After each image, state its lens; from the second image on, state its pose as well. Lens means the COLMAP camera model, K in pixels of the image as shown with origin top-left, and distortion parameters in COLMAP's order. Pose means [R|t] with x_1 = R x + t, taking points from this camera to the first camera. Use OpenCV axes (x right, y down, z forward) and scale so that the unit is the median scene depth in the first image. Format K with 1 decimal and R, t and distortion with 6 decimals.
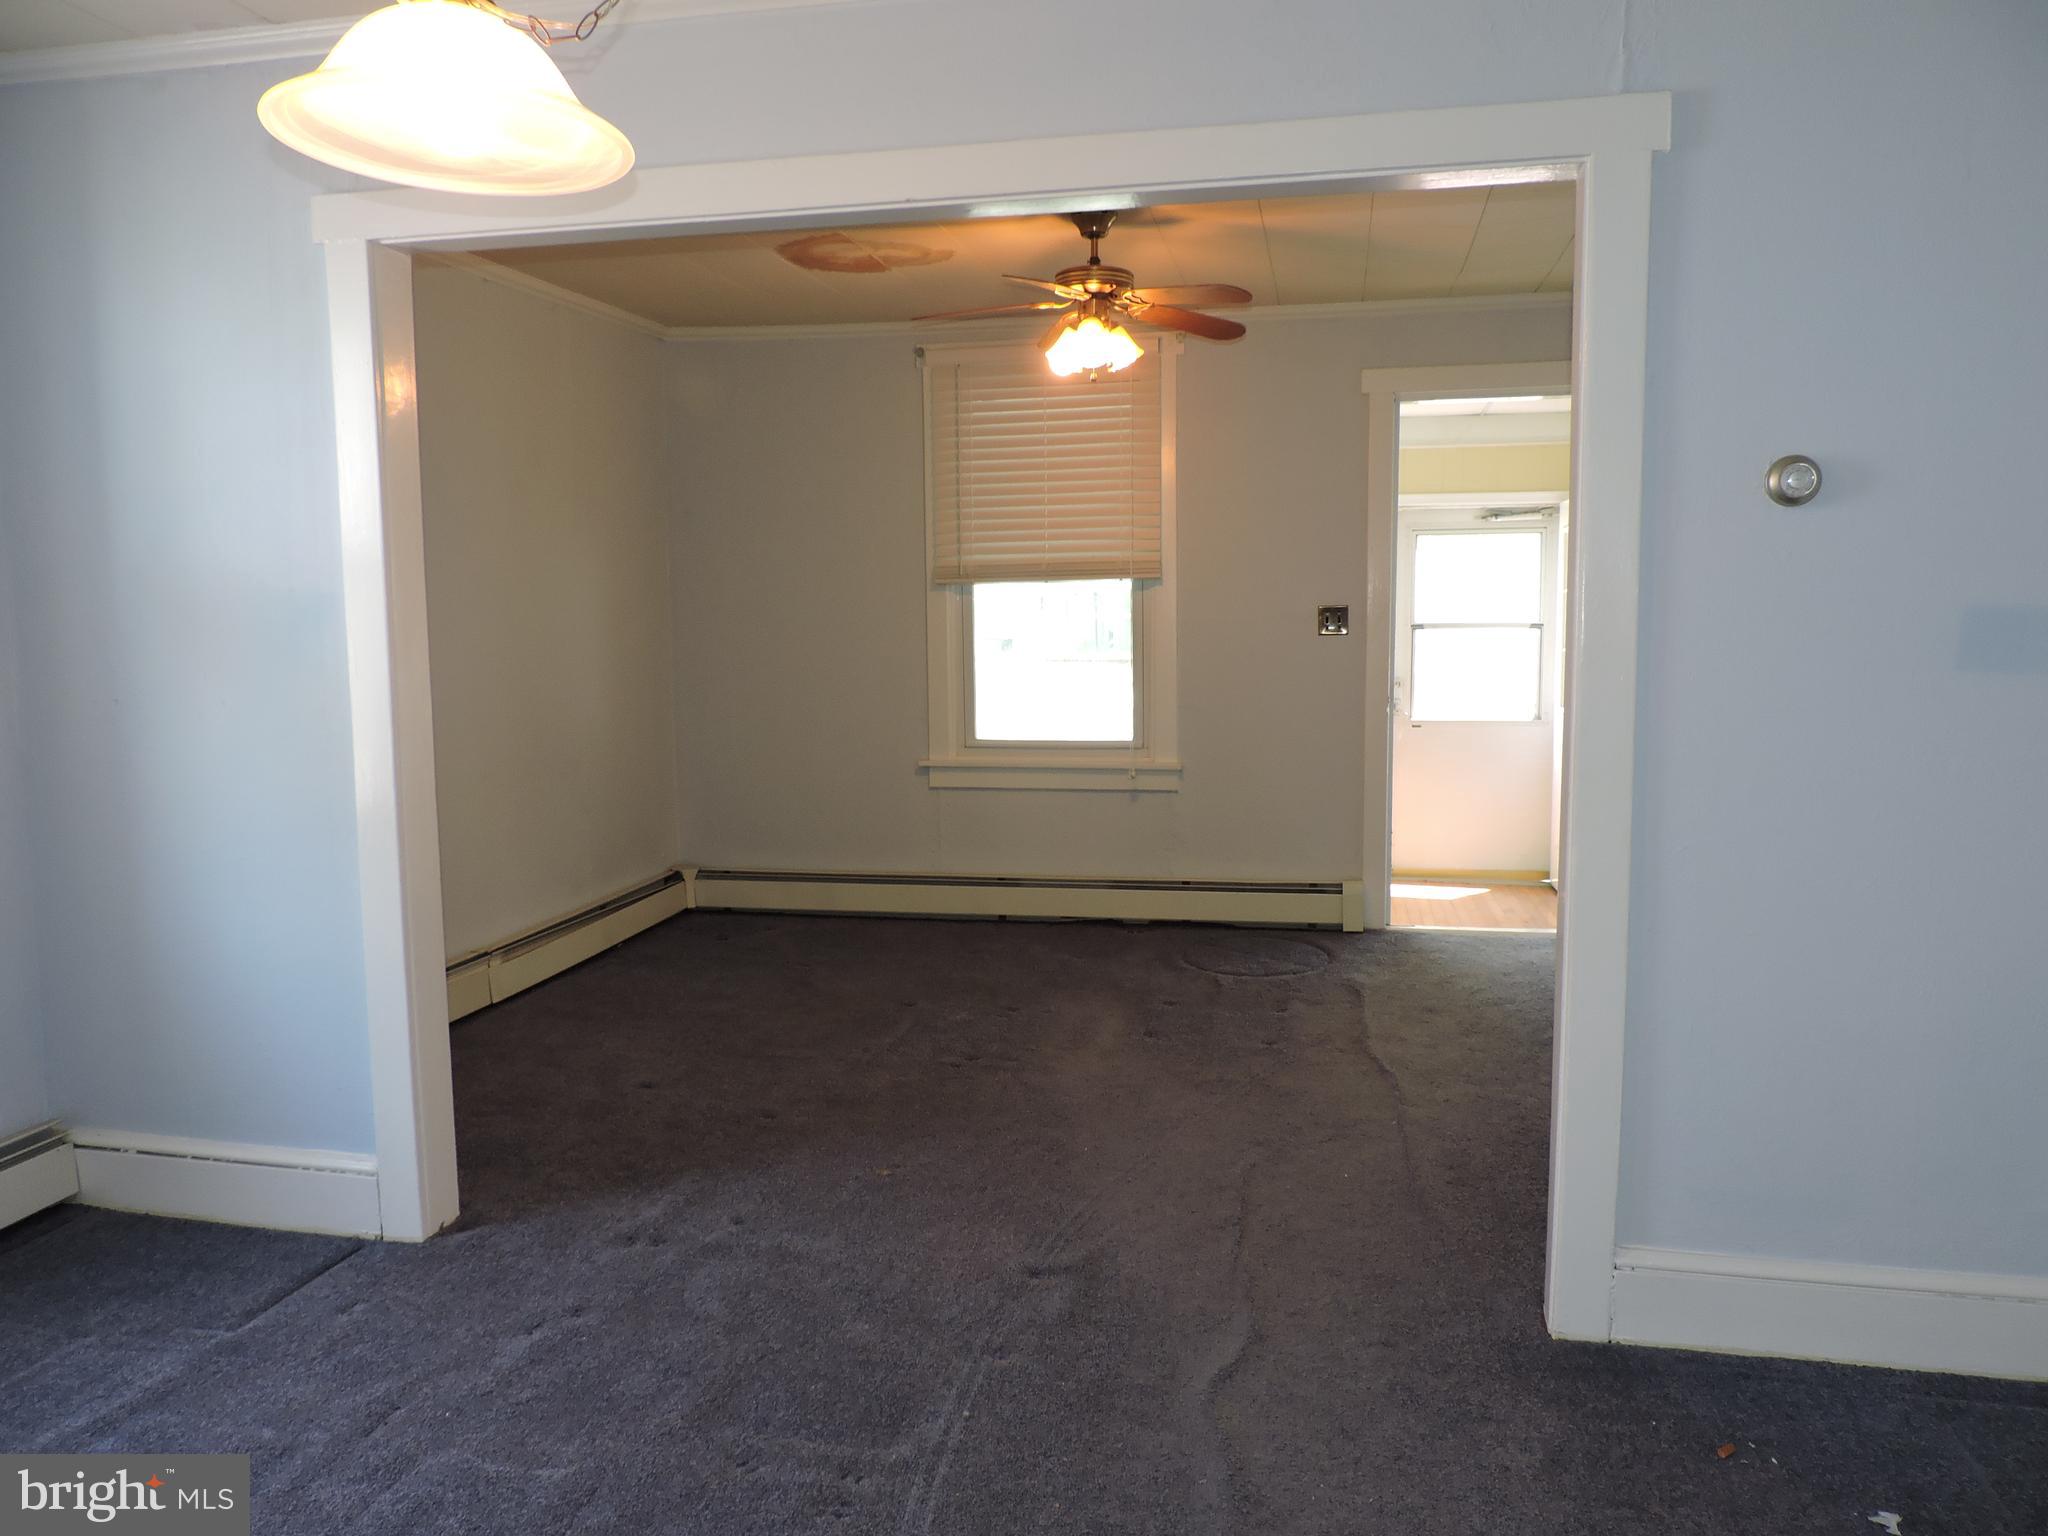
lens RADIAL K [[1458.2, 0, 1025.2], [0, 1458.2, 770.3], [0, 0, 1]] dist [-0.023202, 0.005361]
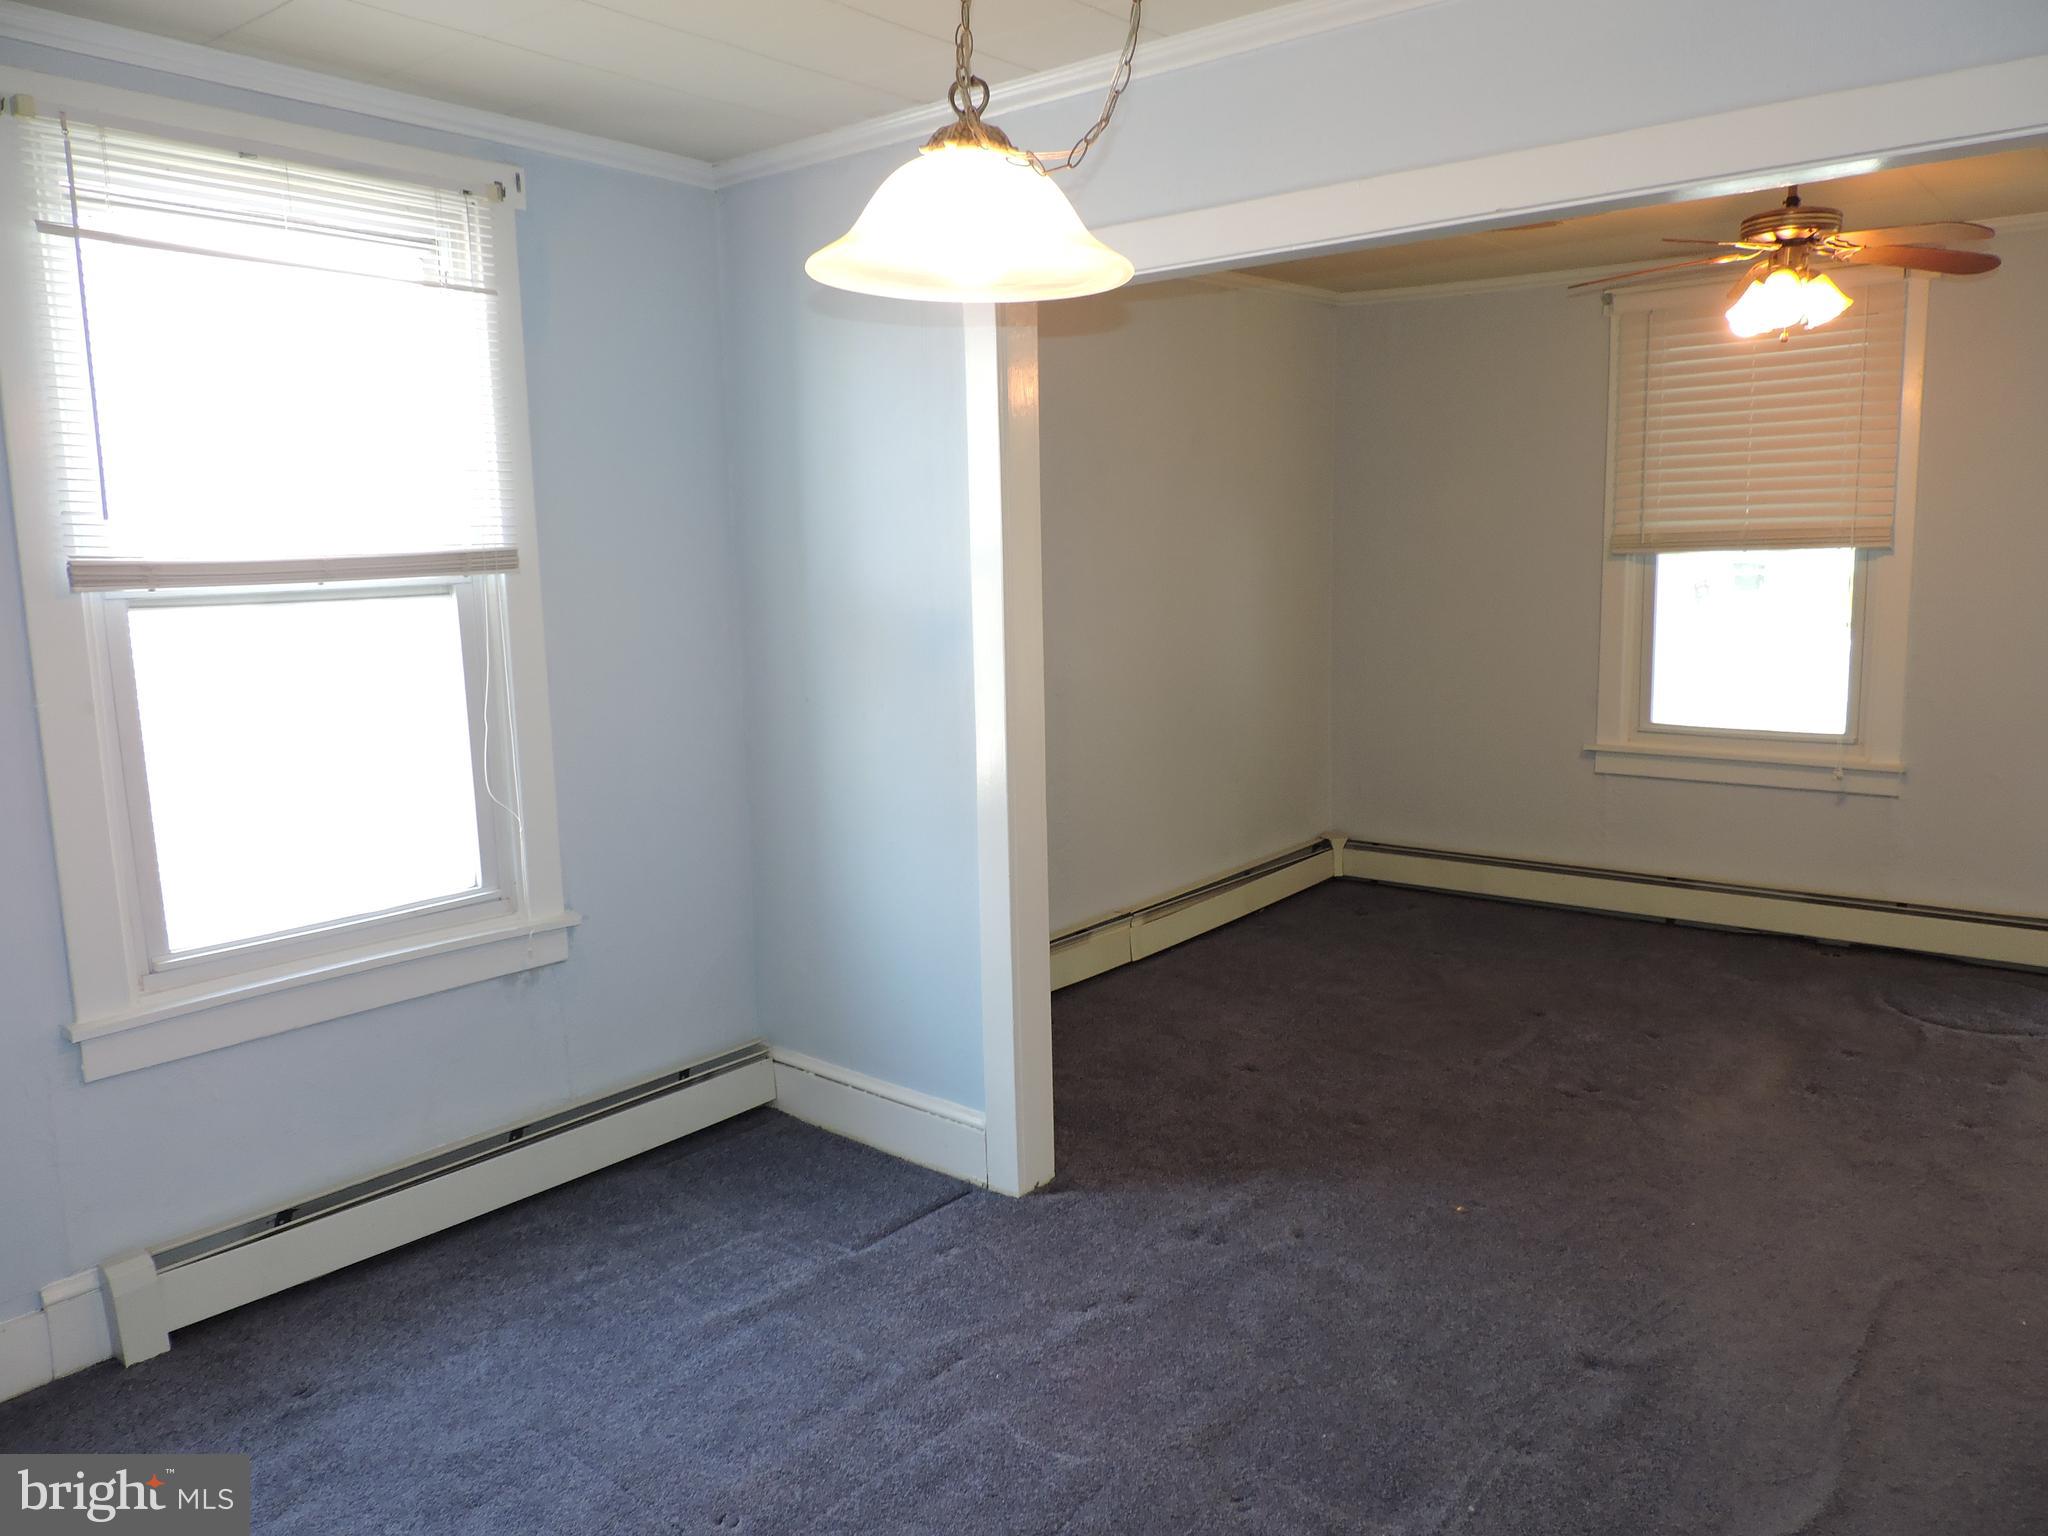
lens RADIAL K [[1454.6, 0, 1025.5], [0, 1454.6, 767.6], [0, 0, 1]] dist [-0.021791, -0.000187]
pose [[0.883124, 0.060032, -0.465284, 0.055248], [-0.034789, 0.997428, 0.062660, -0.046448], [0.467849, -0.039149, 0.882941, 0.018635]]
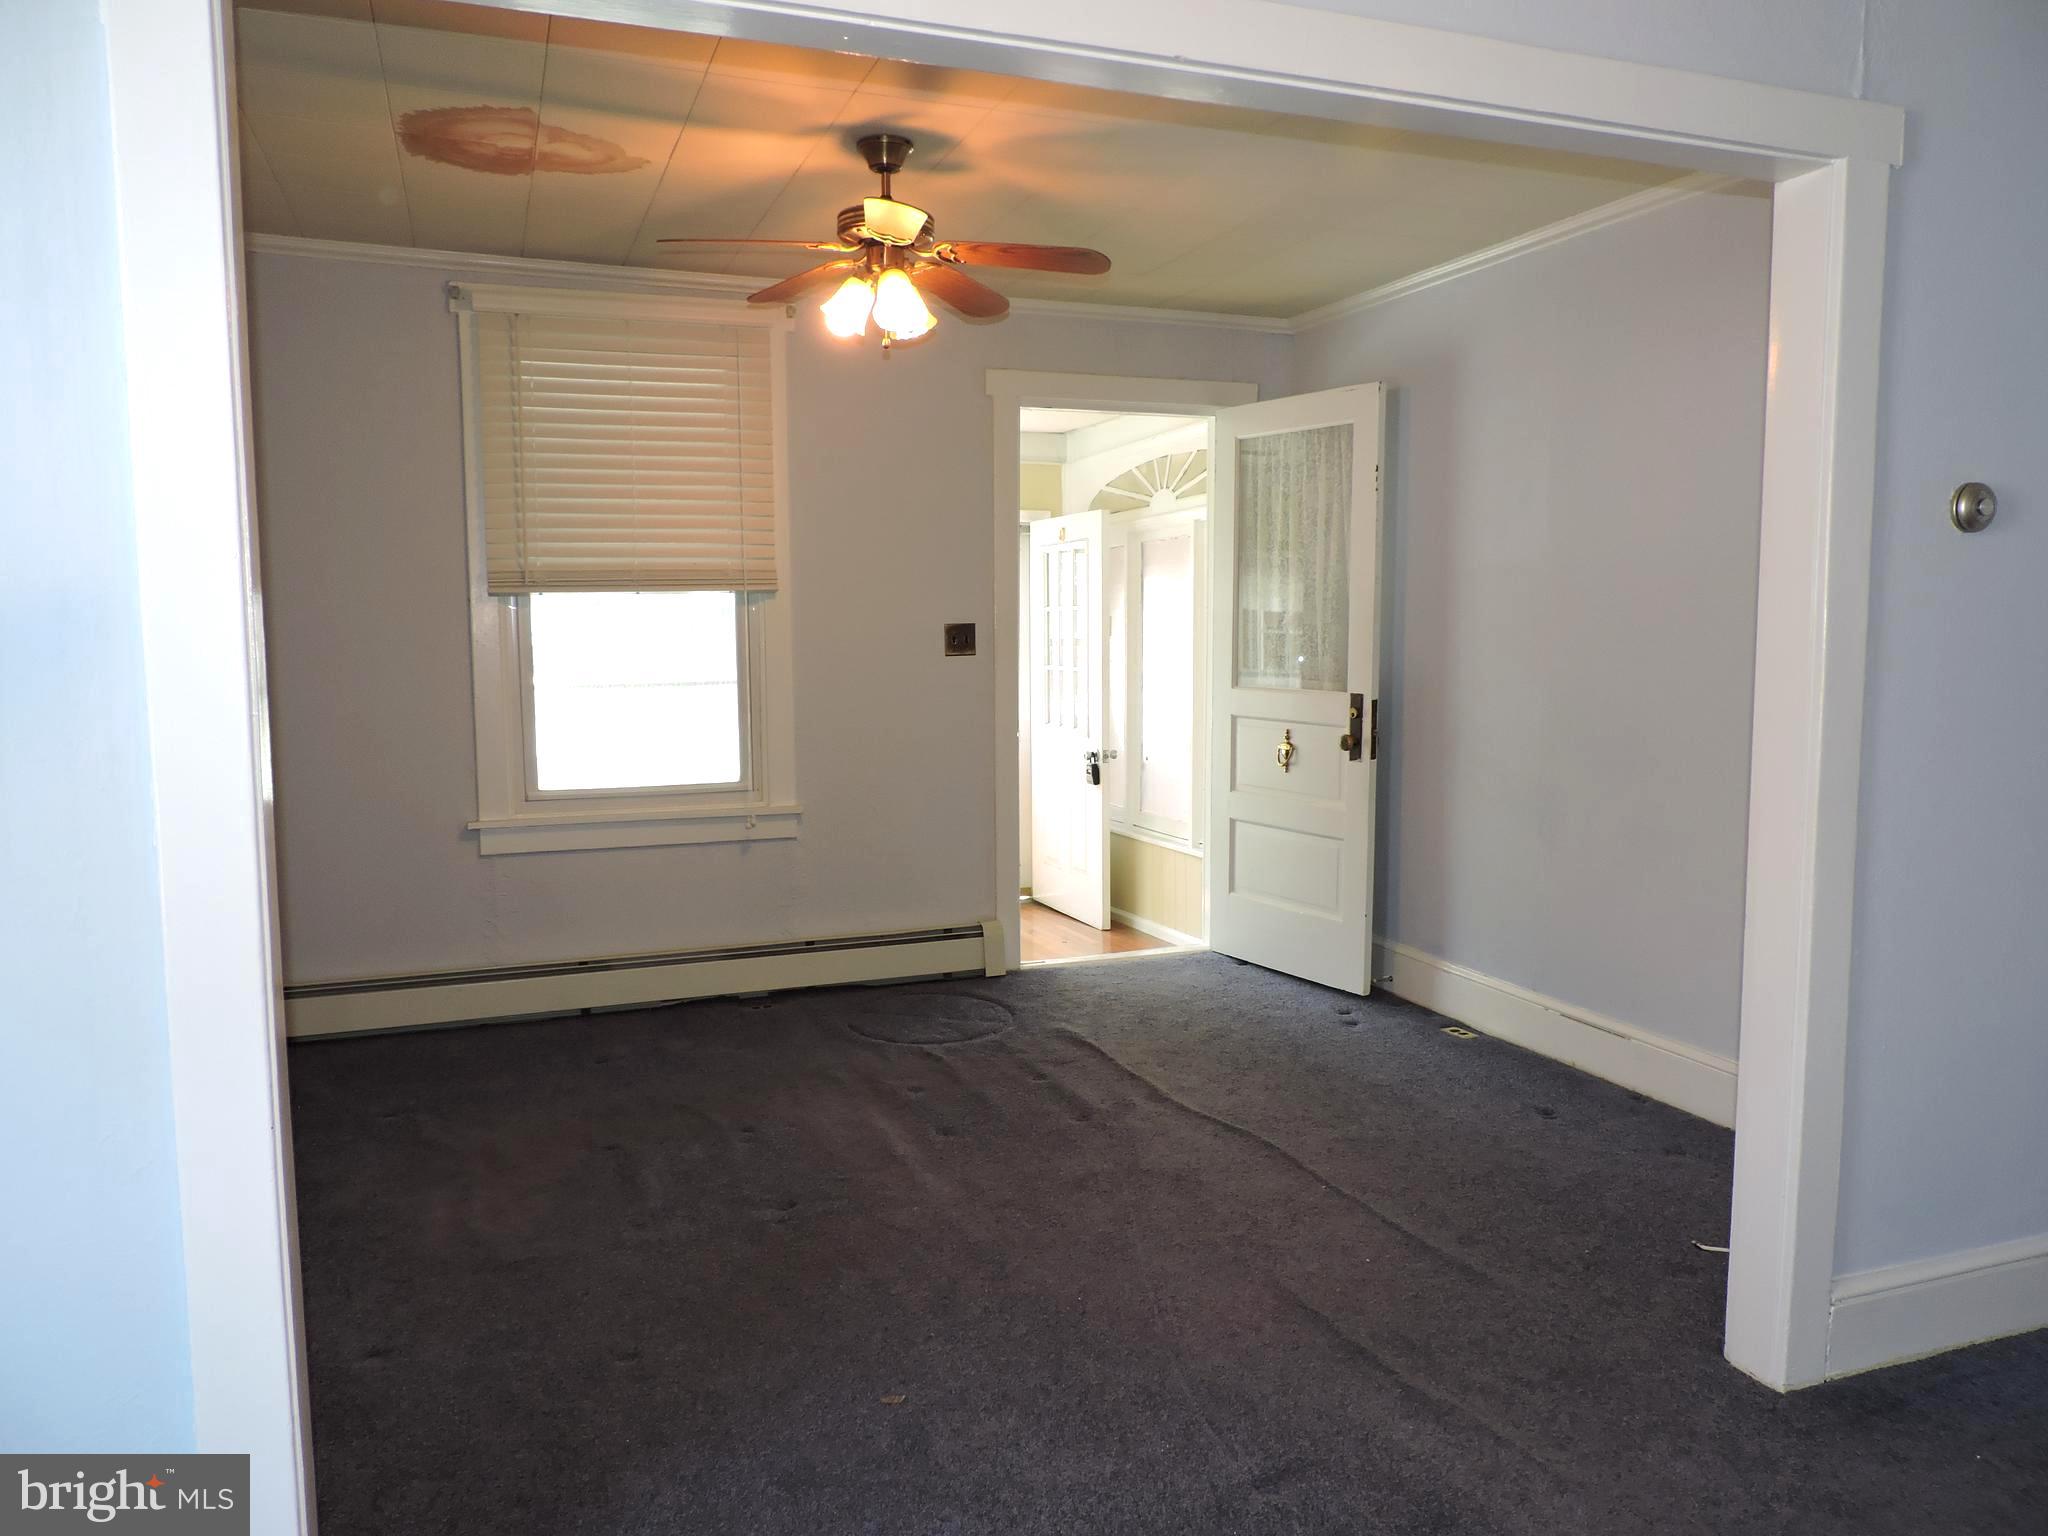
lens RADIAL K [[1458.2, 0, 1025.2], [0, 1458.2, 770.3], [0, 0, 1]] dist [-0.023202, 0.005361]
pose [[0.843222, -0.048145, 0.535406, -0.293679], [0.054799, 0.998491, 0.003482, -0.025825], [-0.534766, 0.026403, 0.844588, 0.242222]]
